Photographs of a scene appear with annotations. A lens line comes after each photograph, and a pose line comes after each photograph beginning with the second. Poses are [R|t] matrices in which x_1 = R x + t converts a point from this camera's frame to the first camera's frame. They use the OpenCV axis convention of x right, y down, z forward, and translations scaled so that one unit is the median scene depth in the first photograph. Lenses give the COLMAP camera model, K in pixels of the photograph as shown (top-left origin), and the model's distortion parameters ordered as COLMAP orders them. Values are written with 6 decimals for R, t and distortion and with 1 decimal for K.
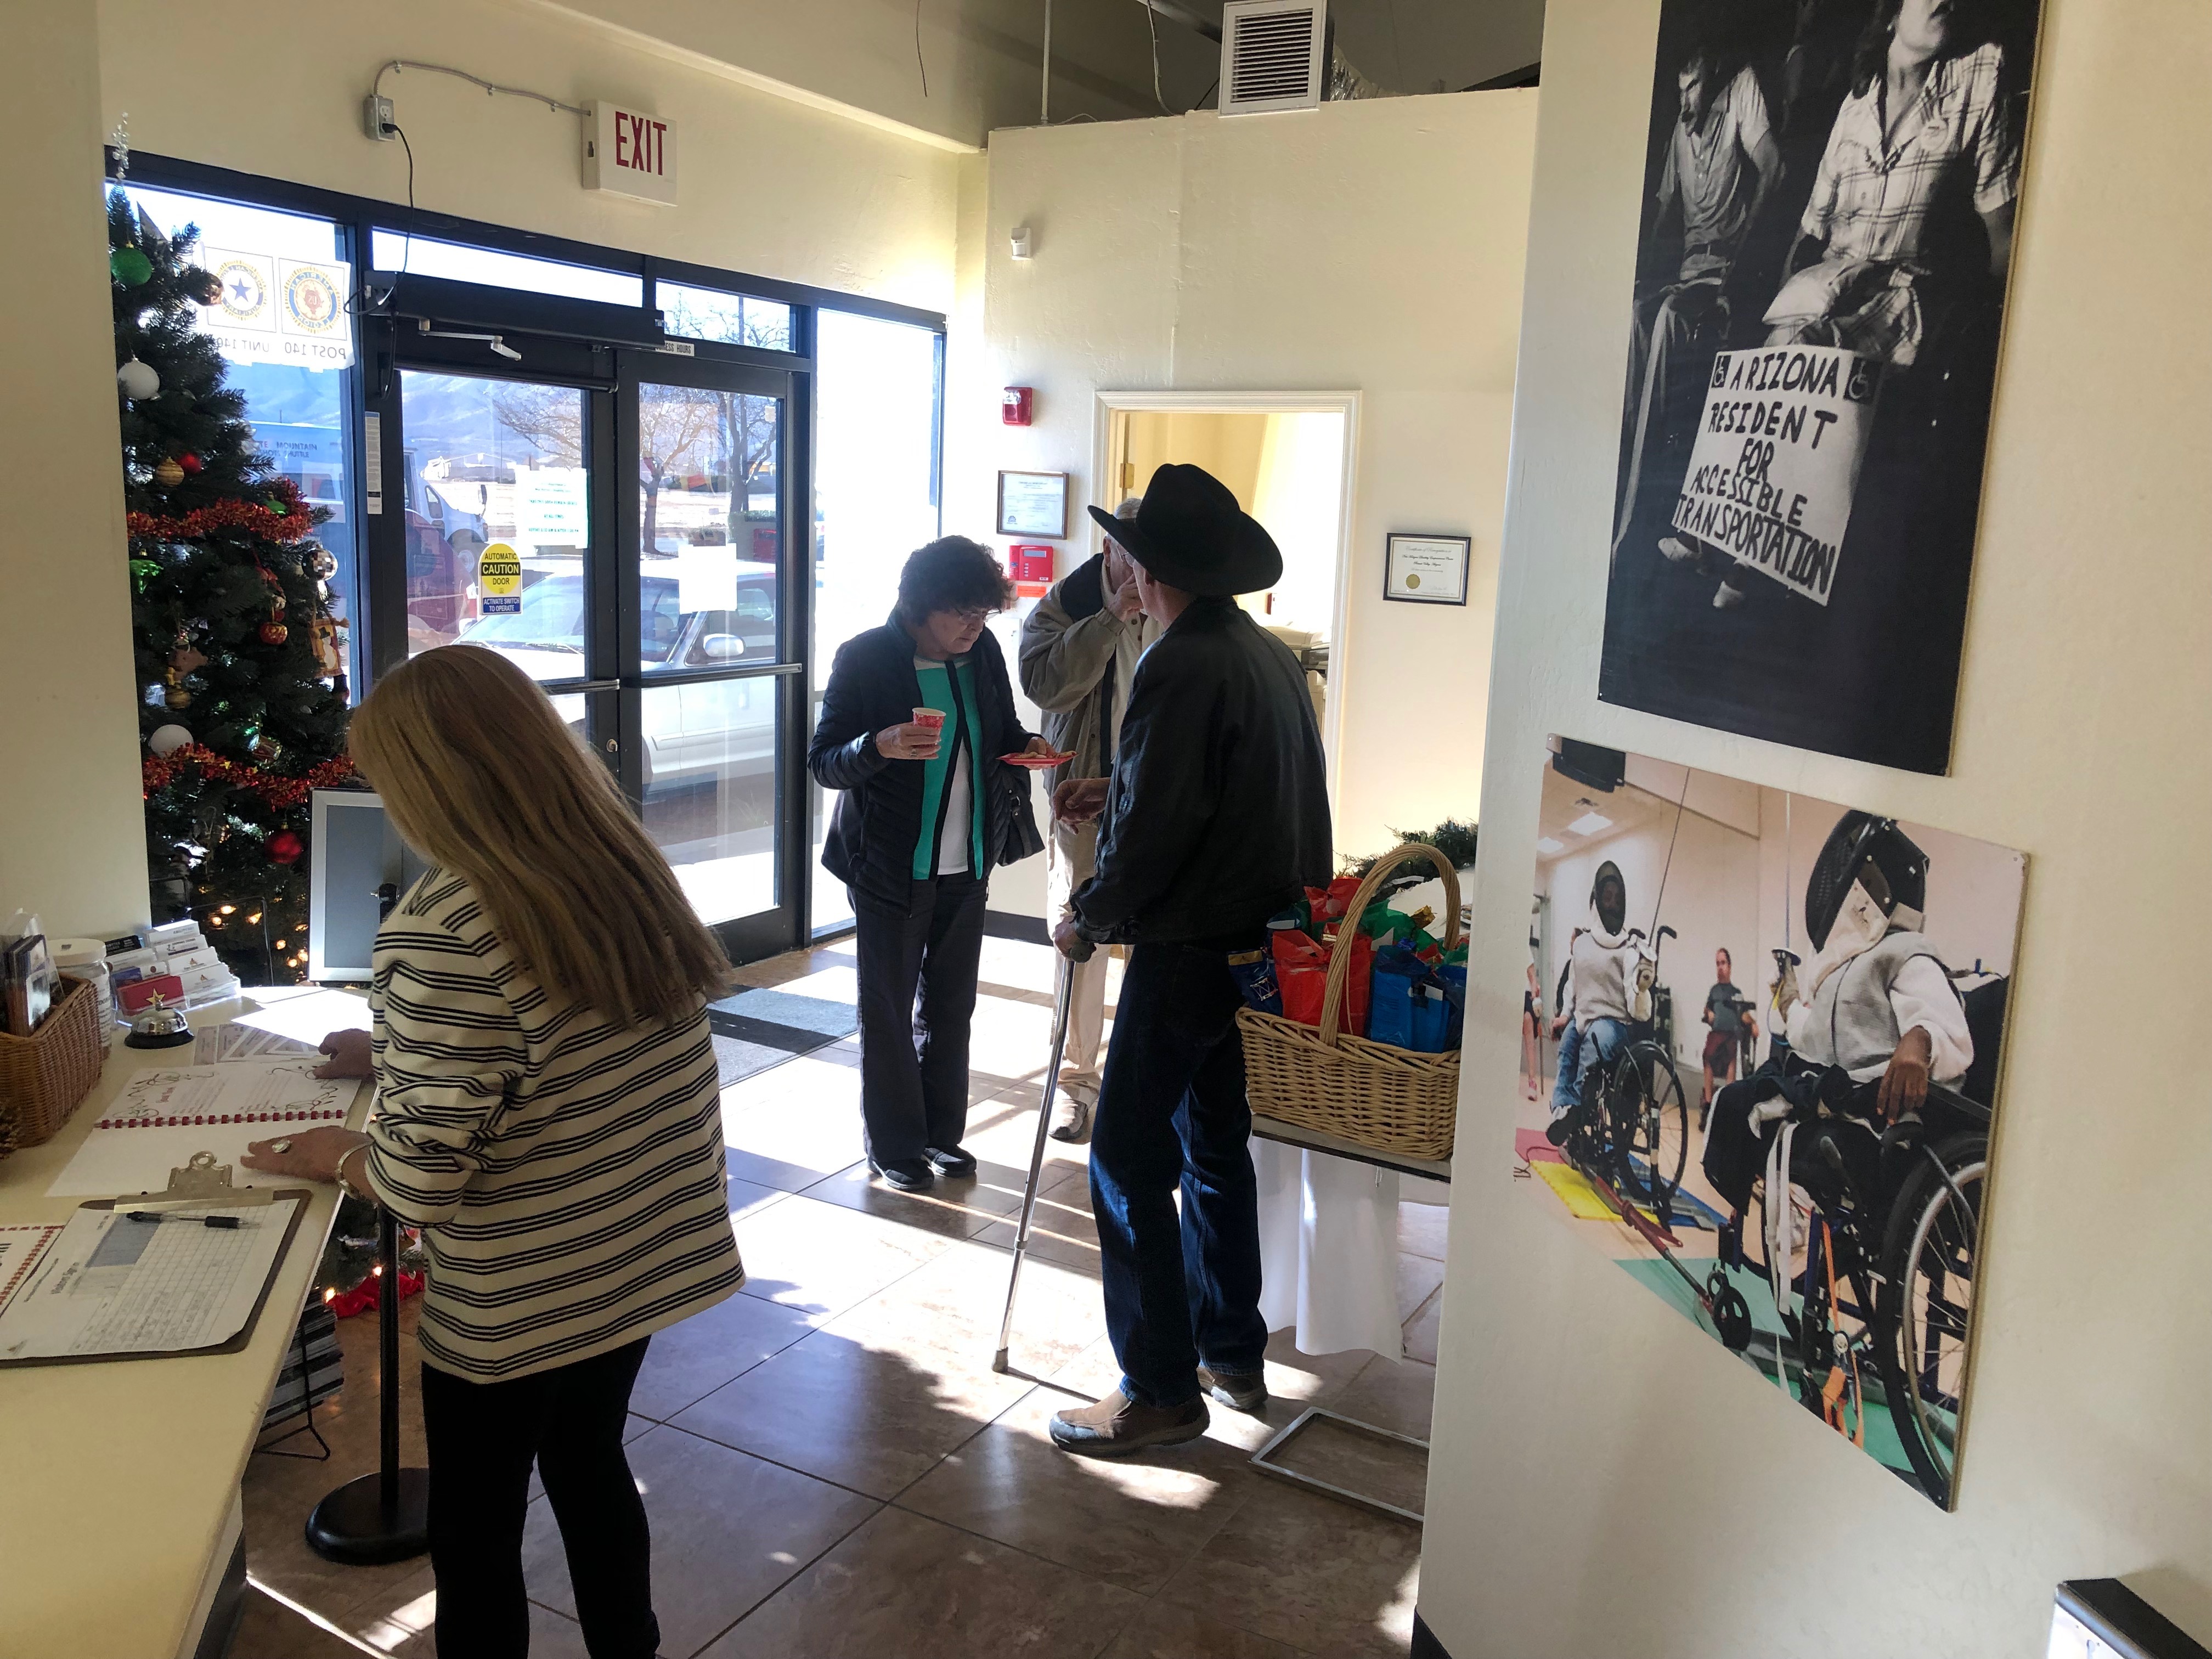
lens RADIAL K [[1777.5, 0, 1118.2], [0, 1777.5, 817.0], [0, 0, 1]] dist [0.004112, 0.010068]
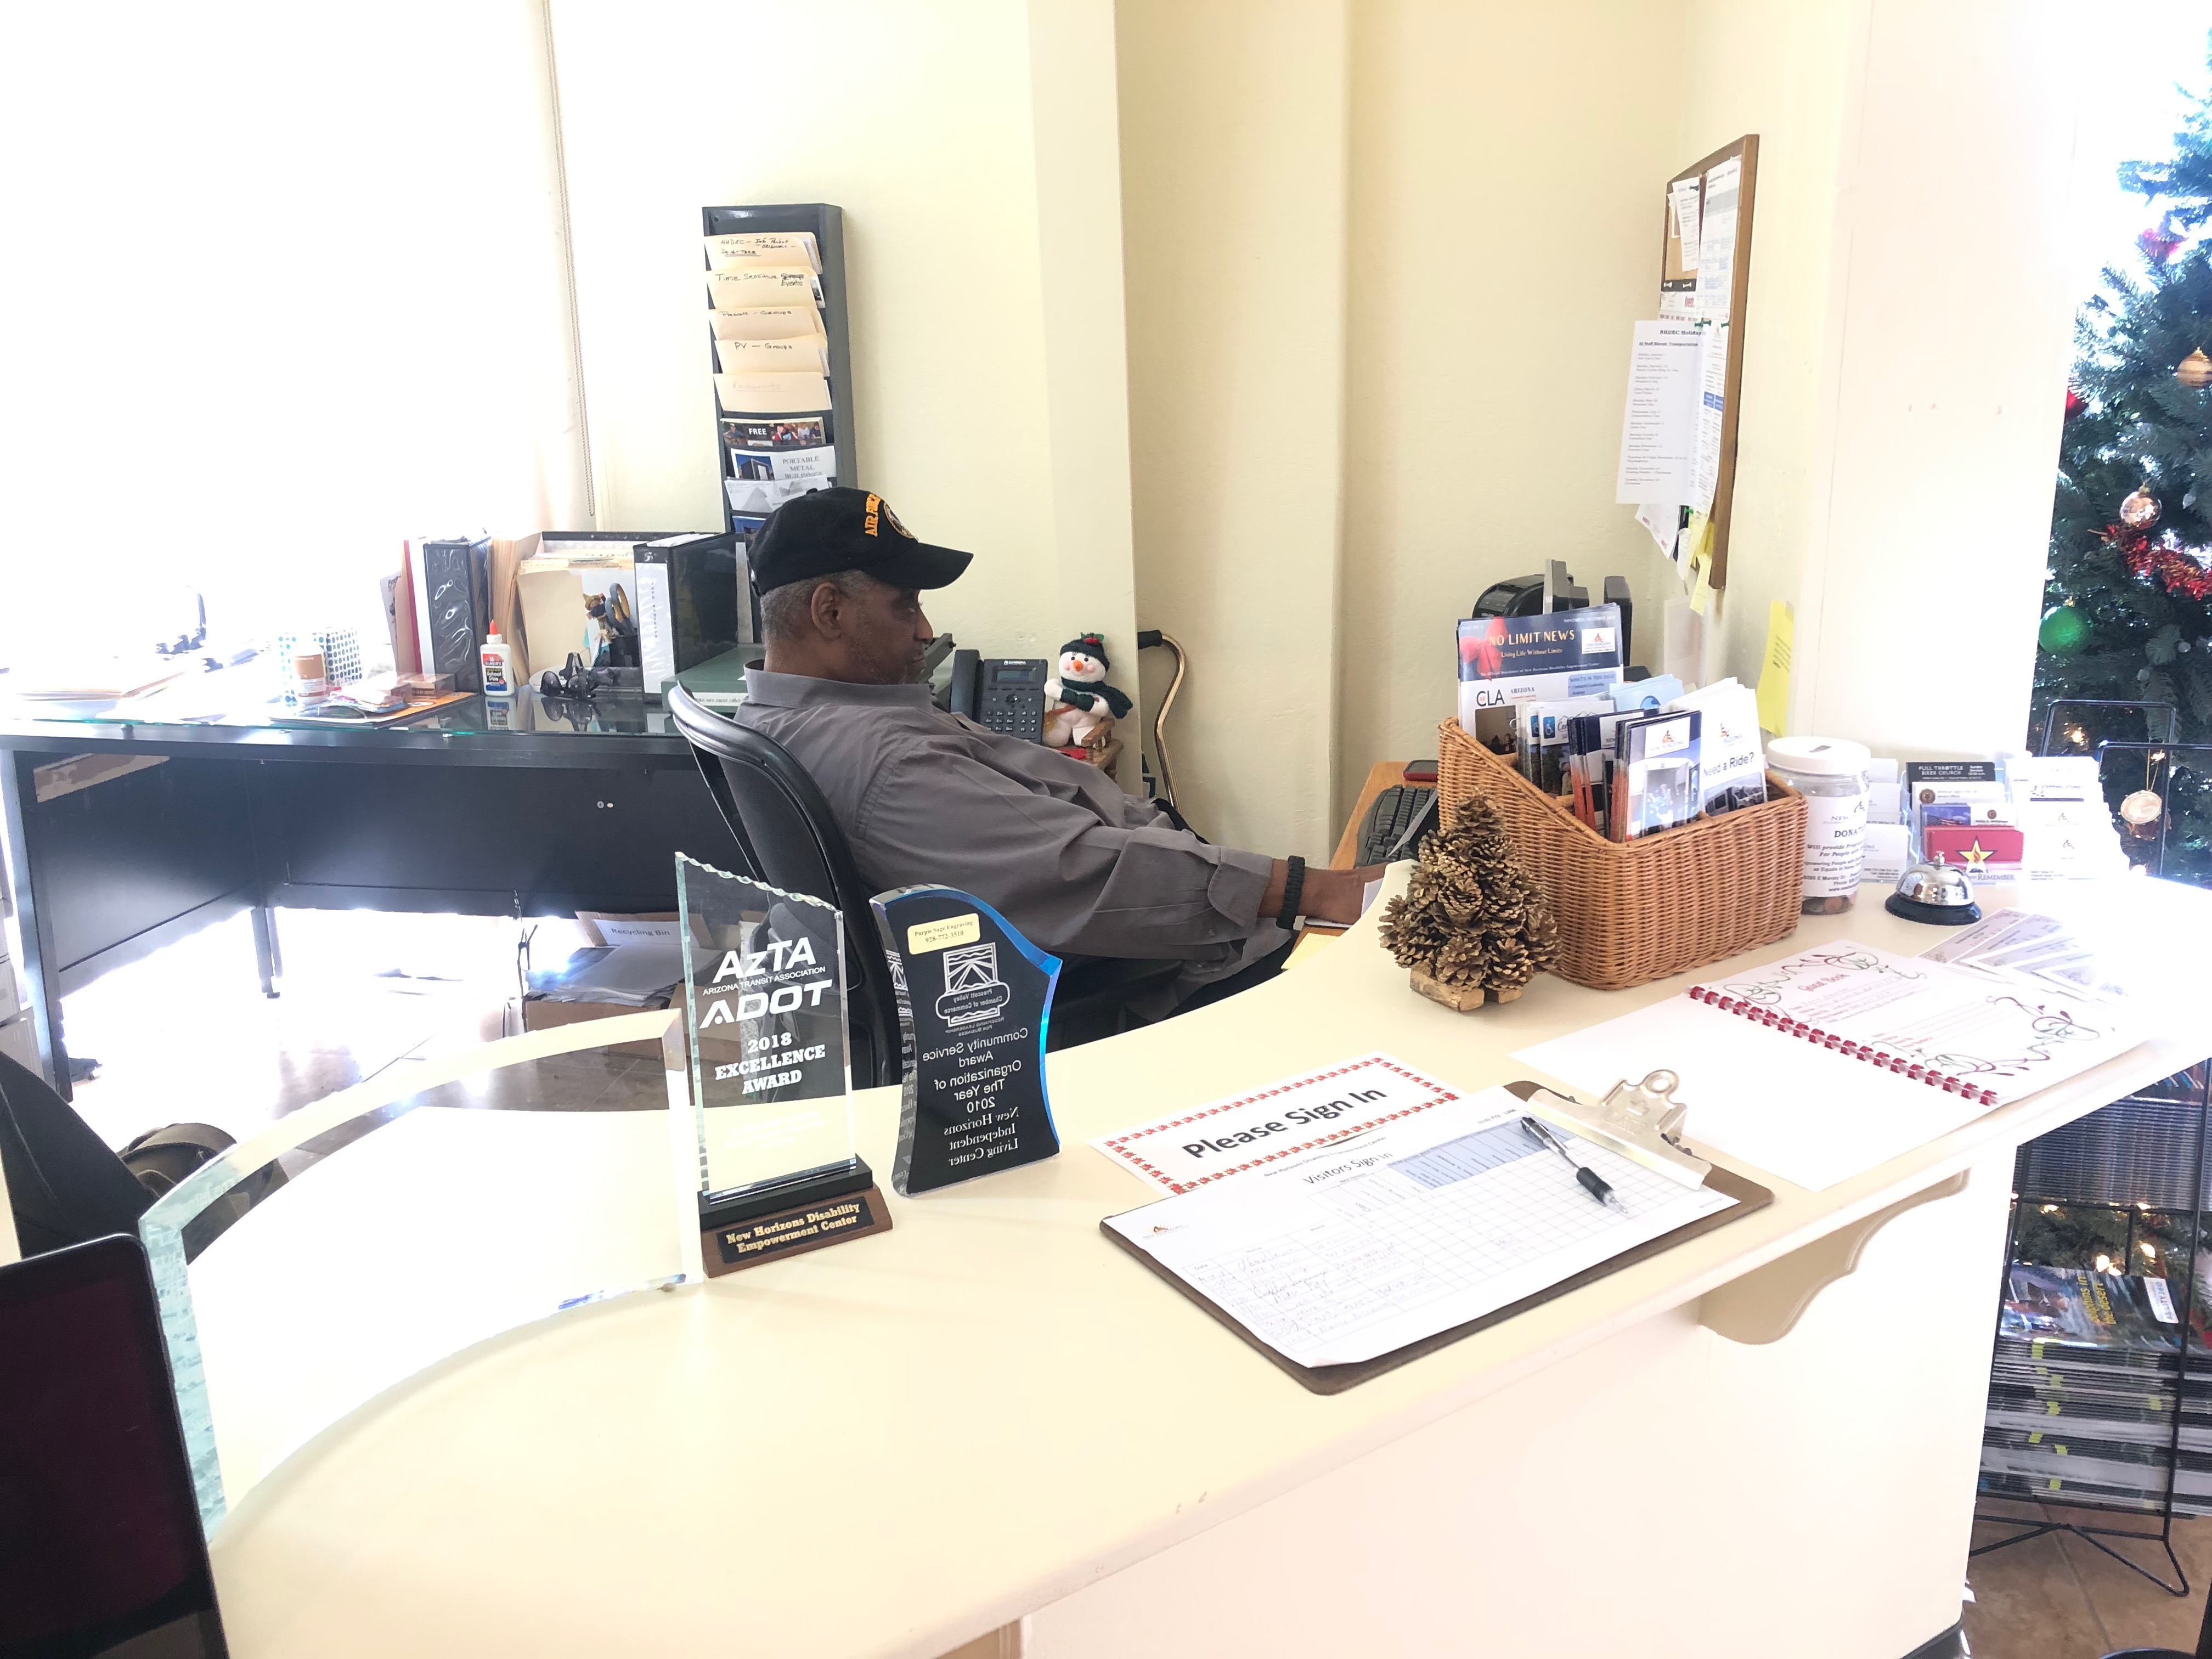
lens RADIAL K [[1776.6, 0, 1118.6], [0, 1776.6, 820.2], [0, 0, 1]] dist [0.000582, 0.018245]
pose [[0.300289, 0.204245, -0.931725, 0.000971], [-0.129453, 0.976495, 0.172337, 0.016044], [0.945023, 0.068863, 0.319671, 0.580687]]
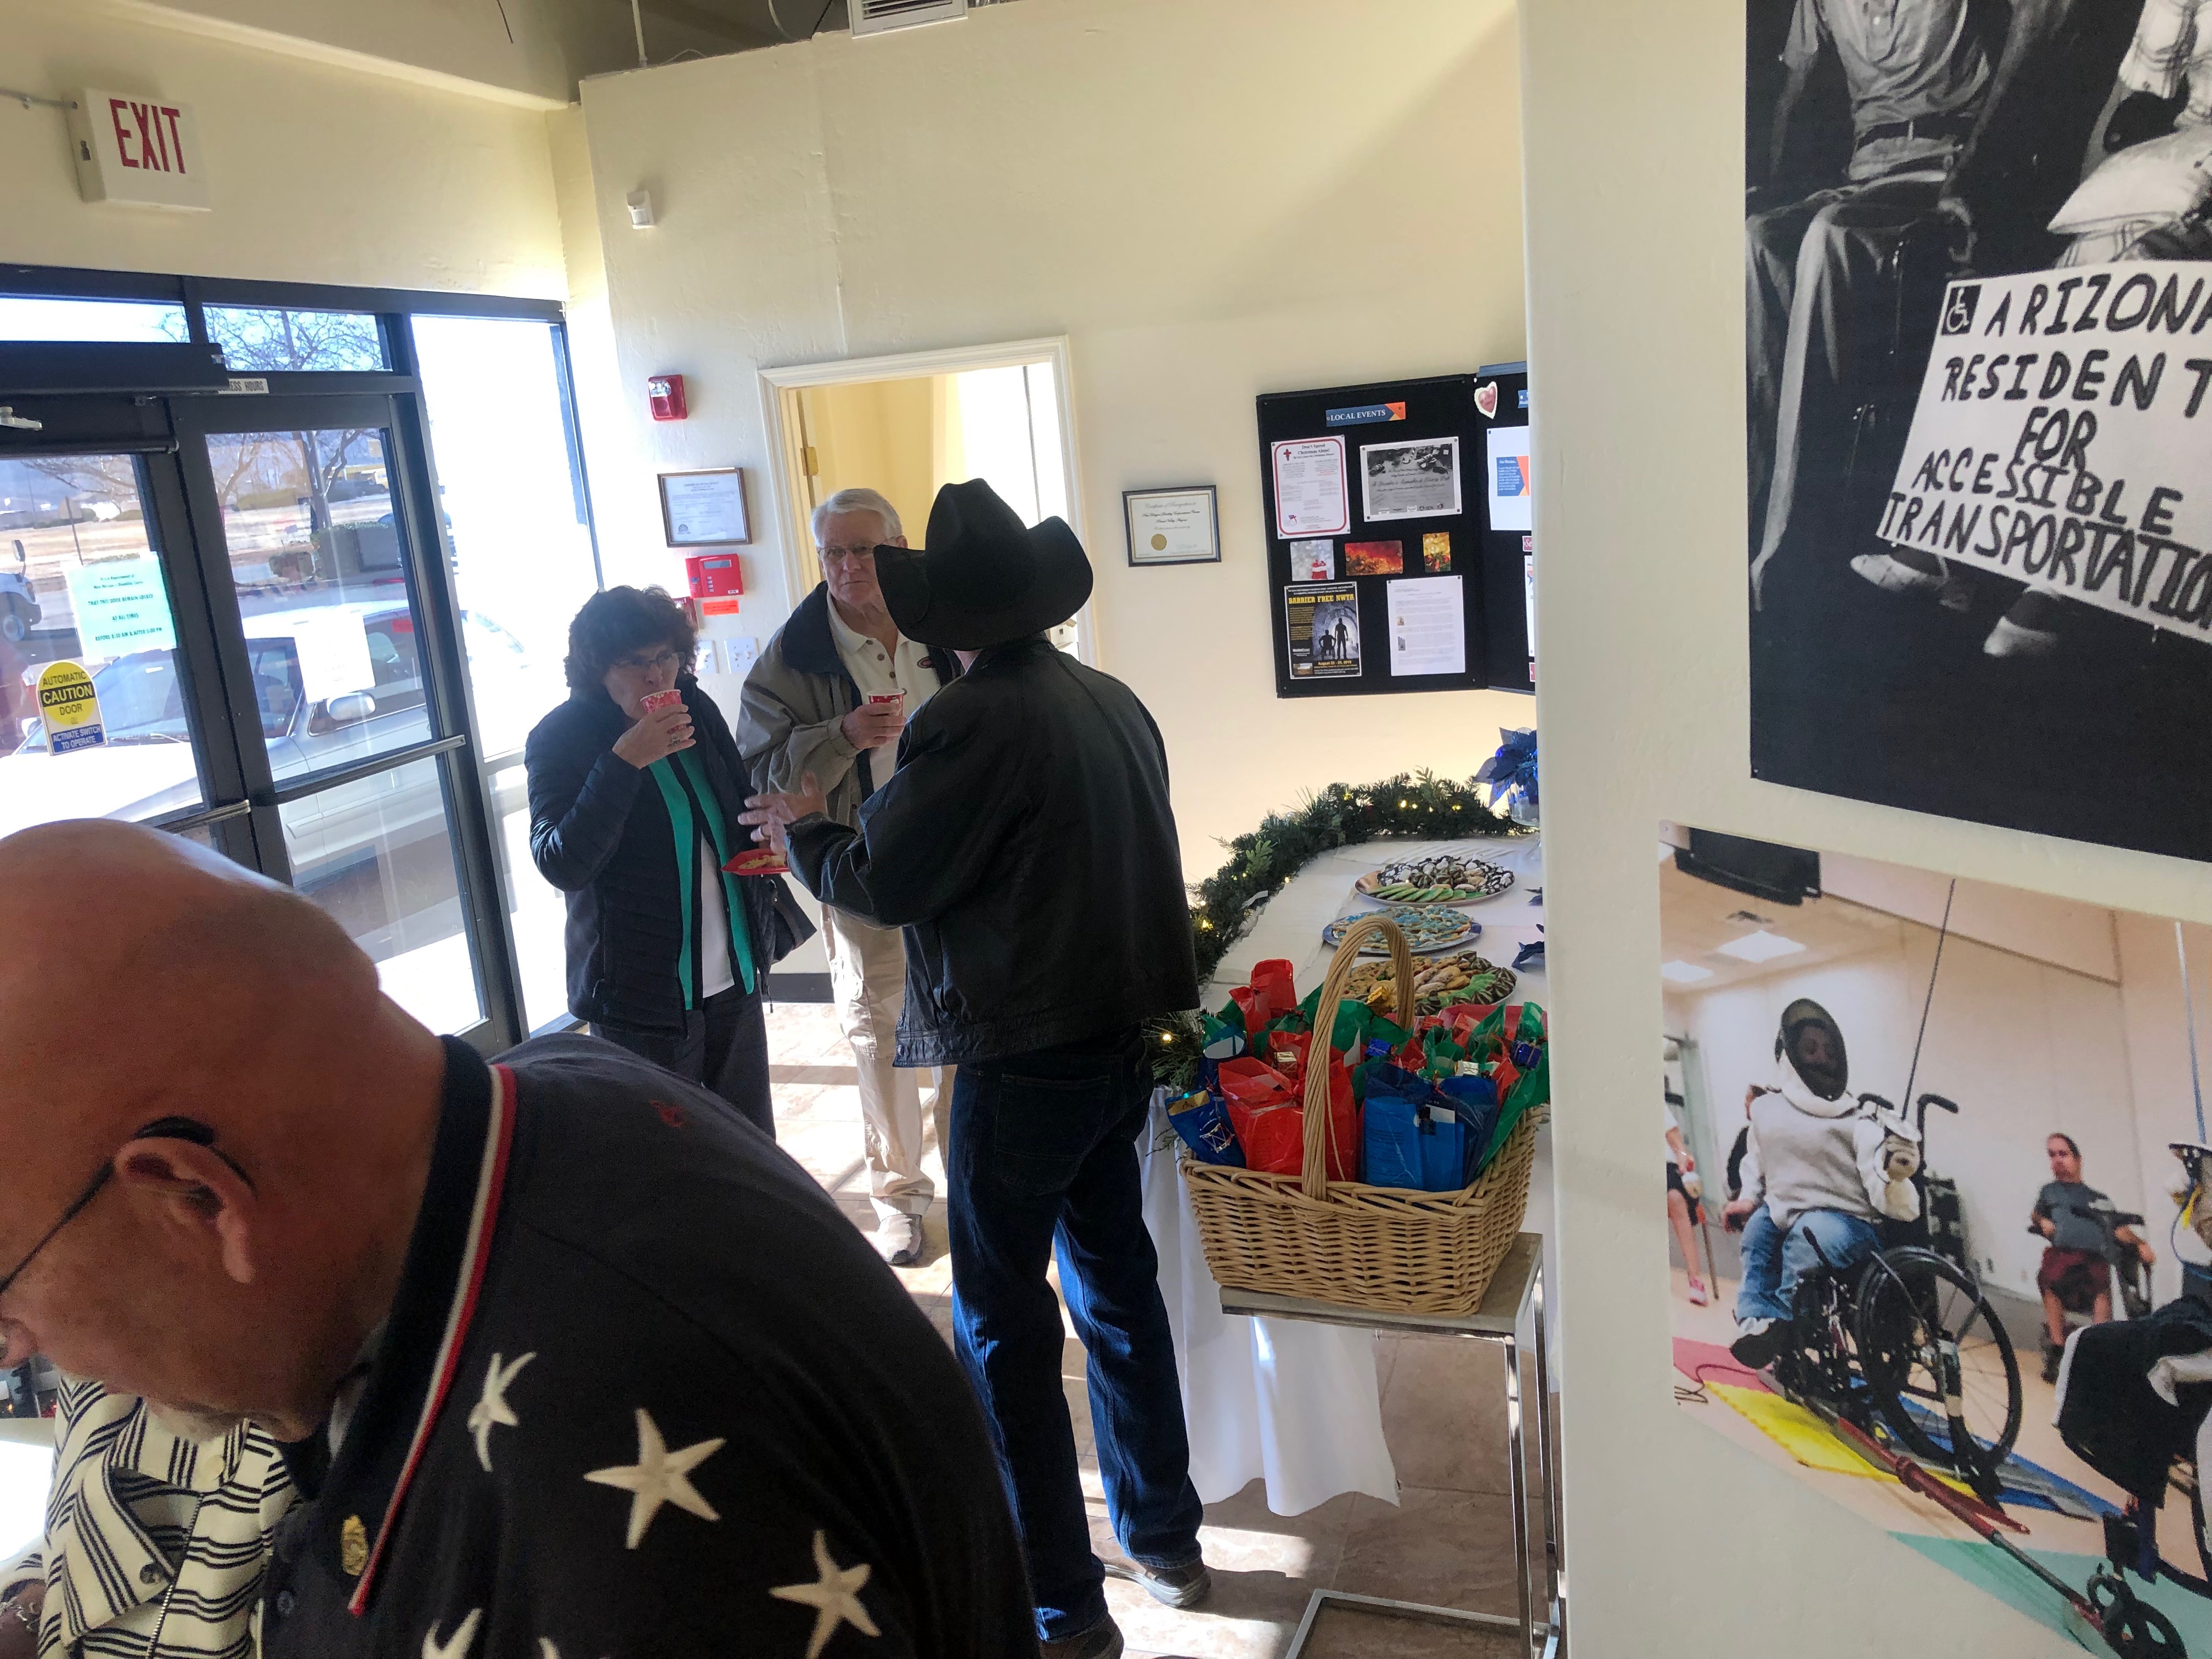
lens RADIAL K [[1788.3, 0, 1088.9], [0, 1788.3, 835.6], [0, 0, 1]] dist [0.013100, 0.008432]
pose [[0.972274, -0.168775, 0.161860, -0.114410], [0.161399, 0.985196, 0.057783, -0.130737], [-0.169216, -0.030057, 0.985121, 0.335703]]
